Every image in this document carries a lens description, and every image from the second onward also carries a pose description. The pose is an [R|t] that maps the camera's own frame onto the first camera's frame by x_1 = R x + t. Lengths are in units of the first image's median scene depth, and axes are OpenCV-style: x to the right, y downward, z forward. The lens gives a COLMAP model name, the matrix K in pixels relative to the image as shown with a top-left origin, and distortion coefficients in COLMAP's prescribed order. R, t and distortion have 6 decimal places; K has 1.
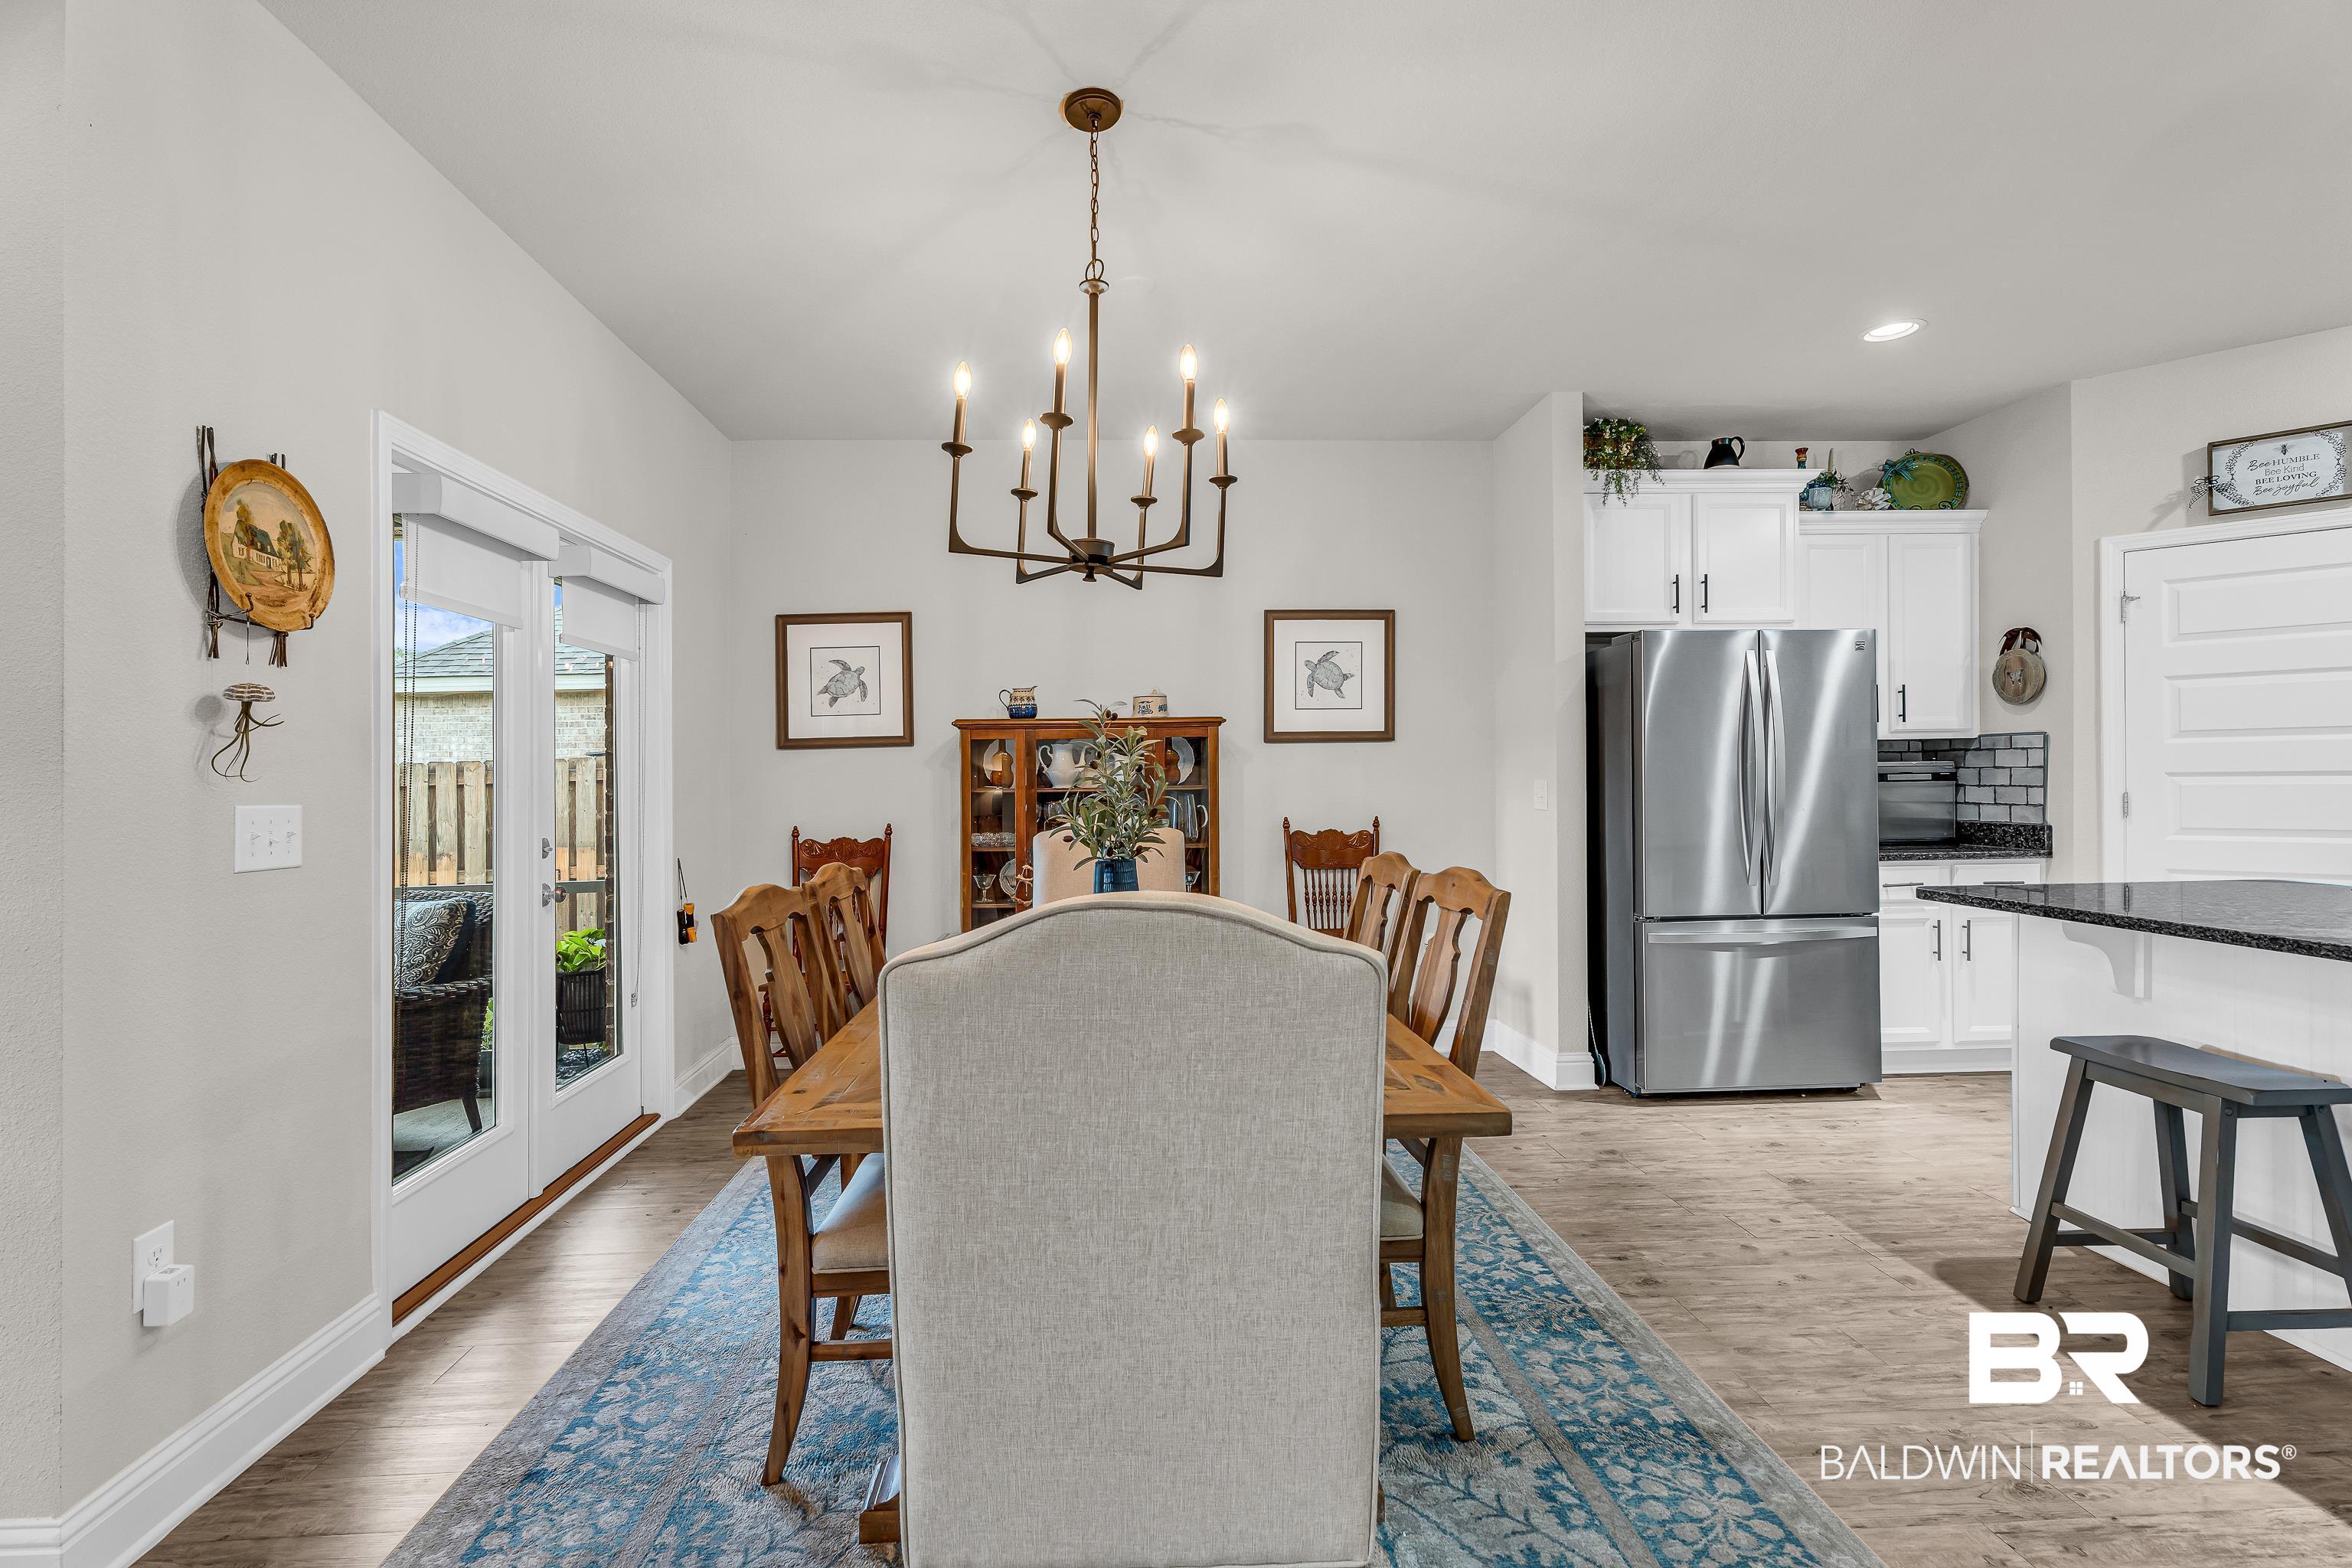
lens RADIAL K [[1059.5, 0, 1153.9], [0, 1059.5, 772.6], [0, 0, 1]] dist [0.000902, 0.001252]
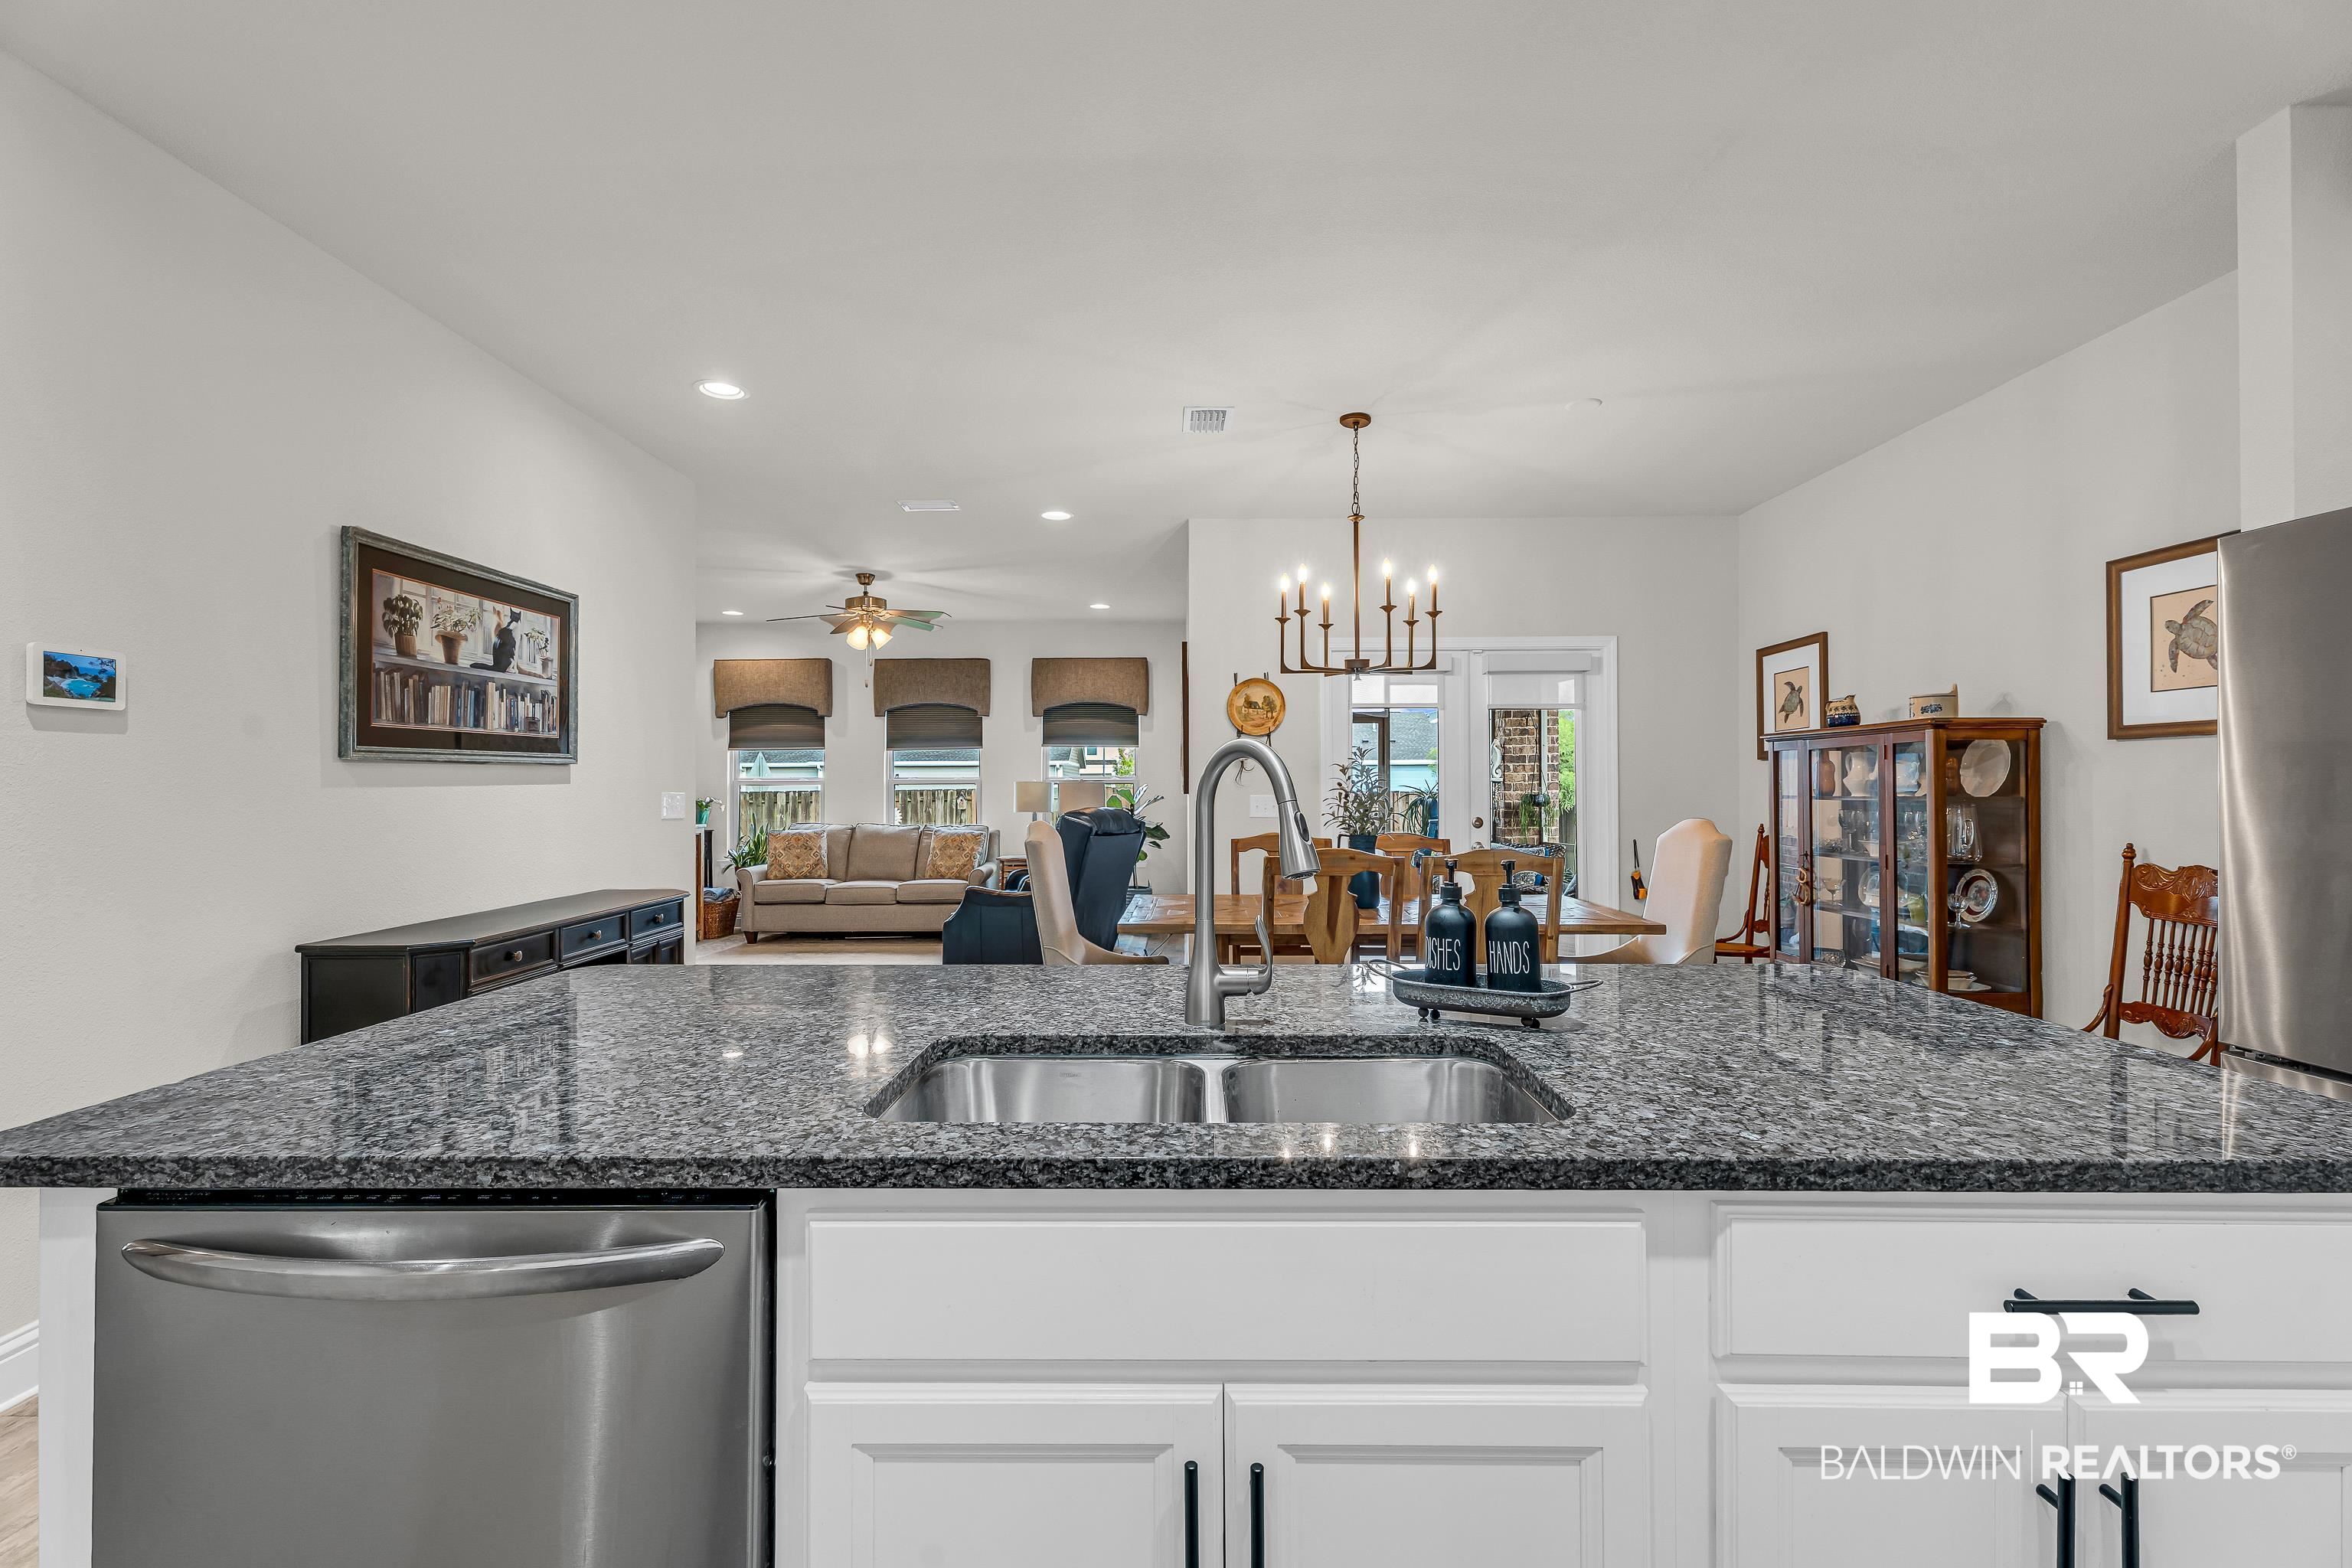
lens RADIAL K [[1059.5, 0, 1171.8], [0, 1059.5, 779.6], [0, 0, 1]] dist [0.000902, 0.001252]
pose [[-0.066972, 0.004195, -0.997746, 0.923783], [0.009919, 0.999945, 0.003539, -0.010452], [0.997706, -0.009660, -0.067010, 0.411953]]
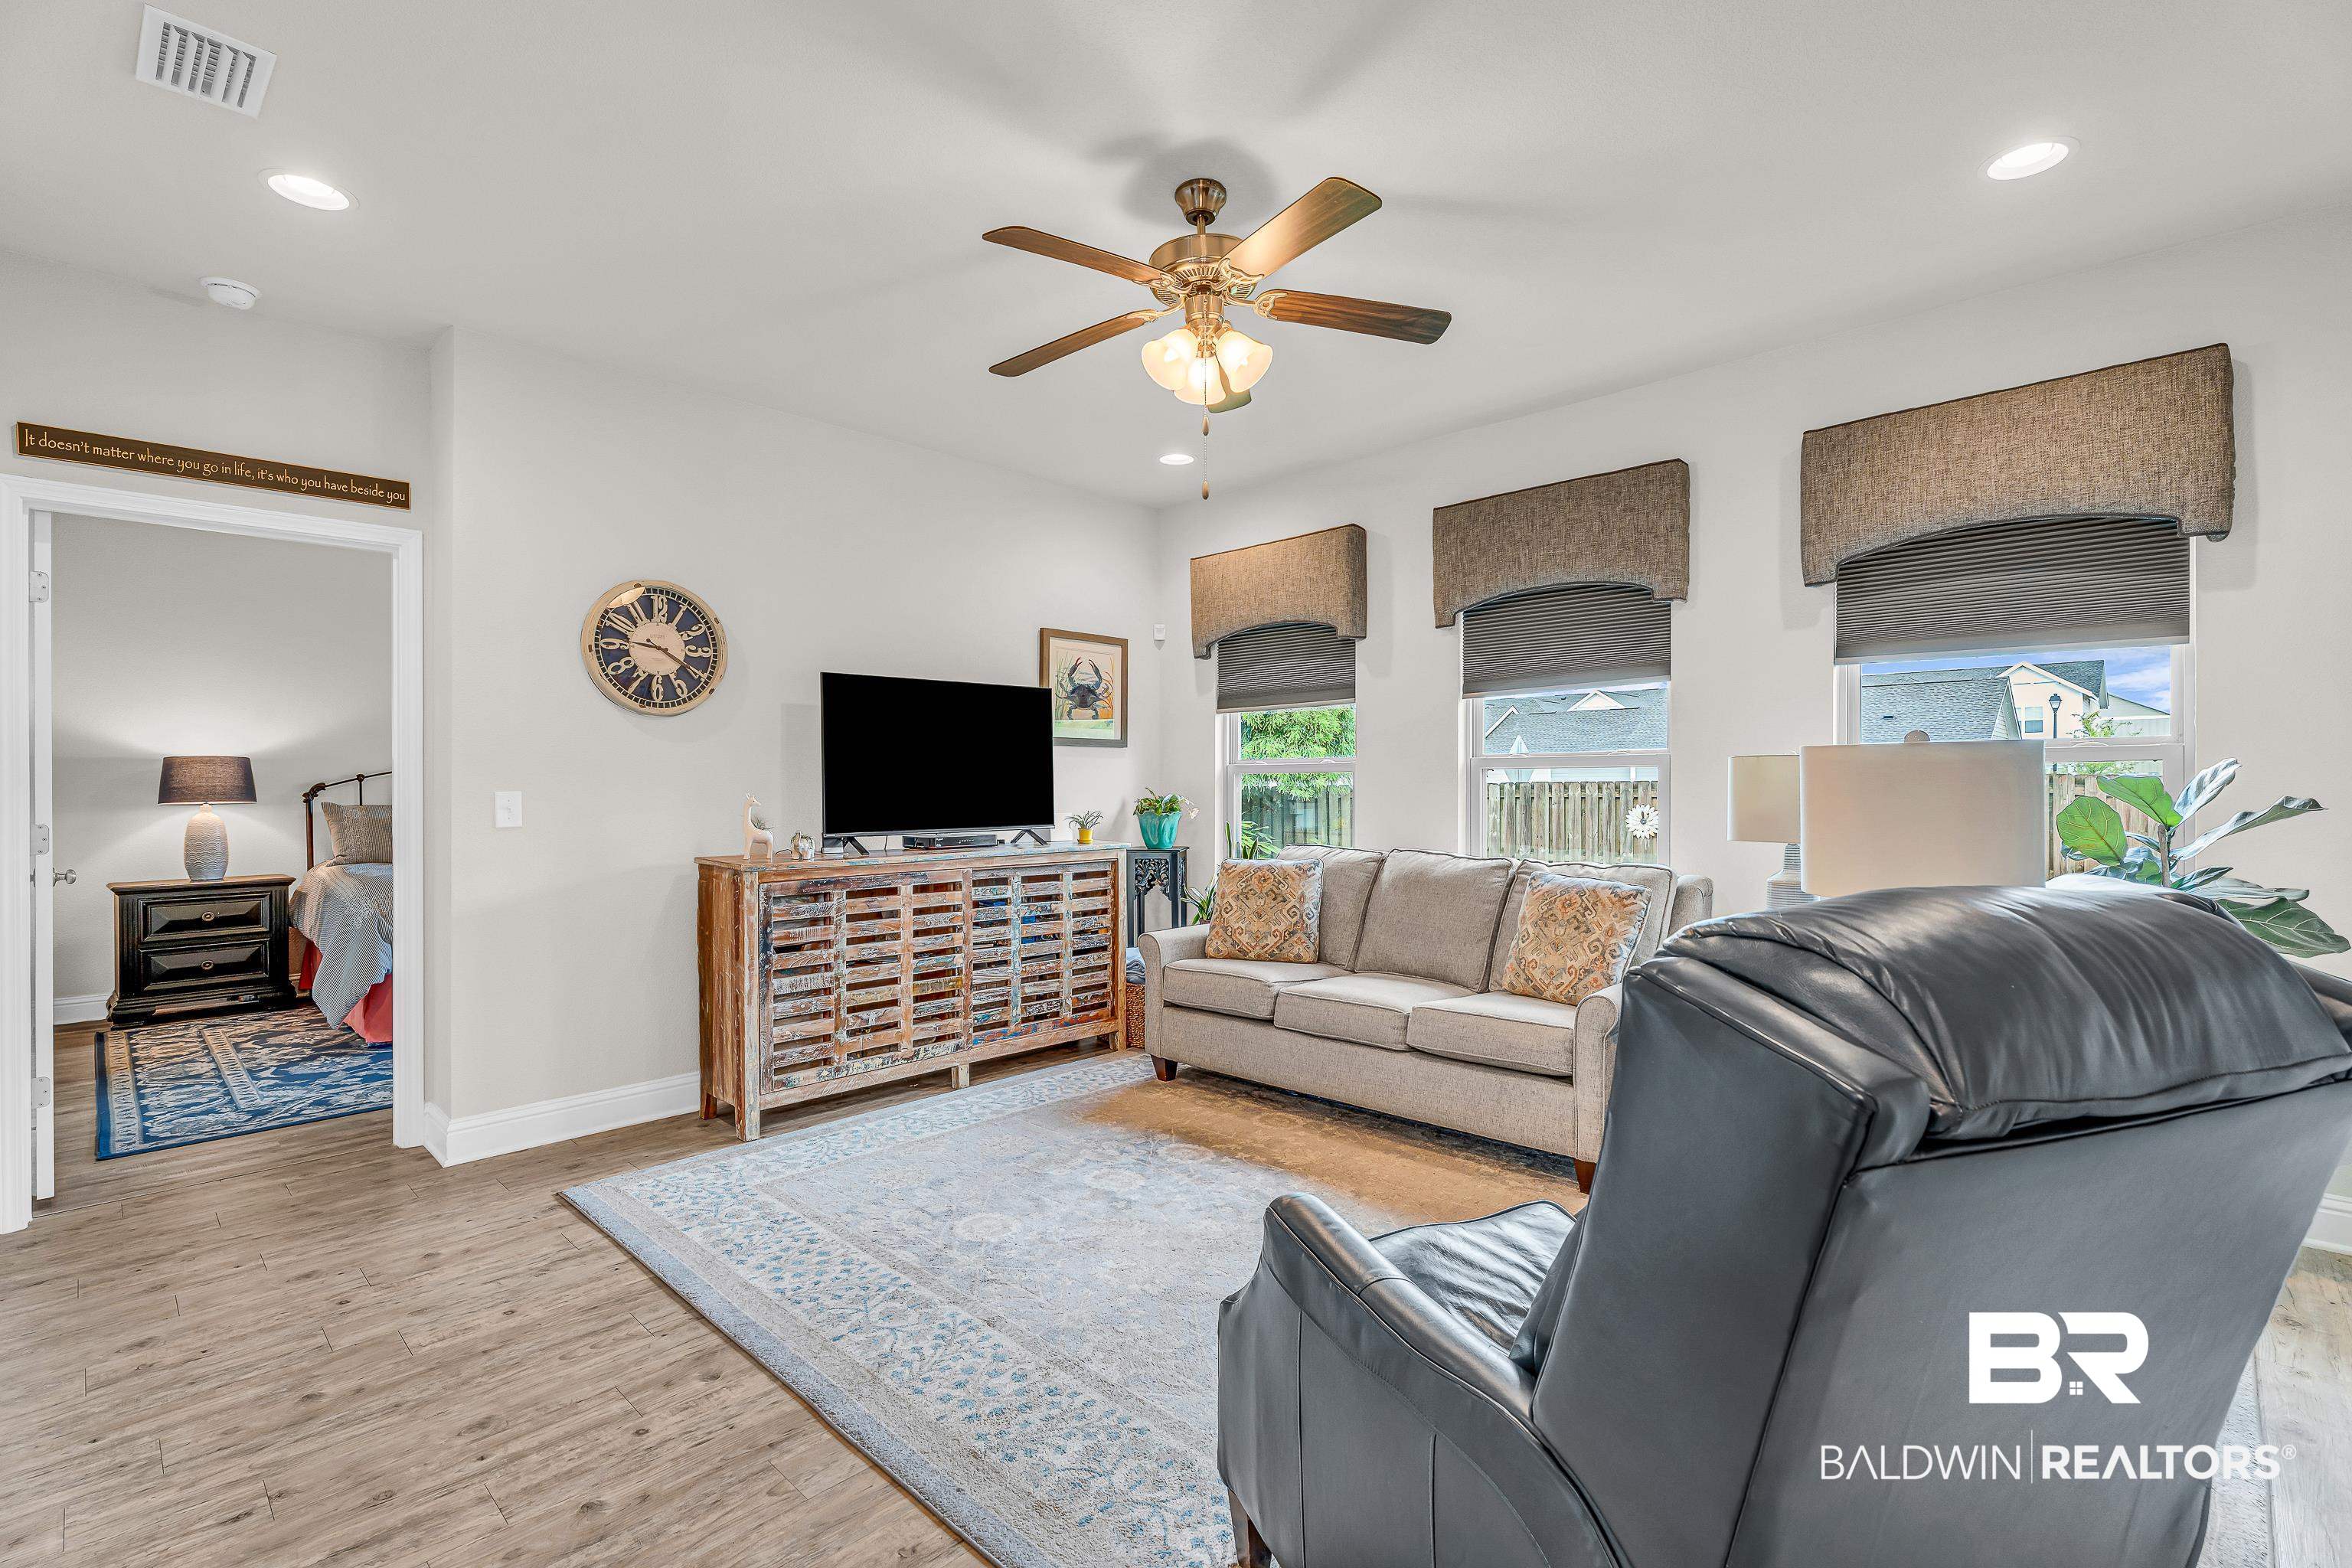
lens RADIAL K [[1059.5, 0, 1188.9], [0, 1059.5, 785.7], [0, 0, 1]] dist [0.000902, 0.001252]
pose [[-0.730836, 0.018306, -0.682307, -0.255500], [0.018929, 0.999799, 0.006548, 0.005458], [0.682290, -0.008130, -0.731036, 0.265042]]
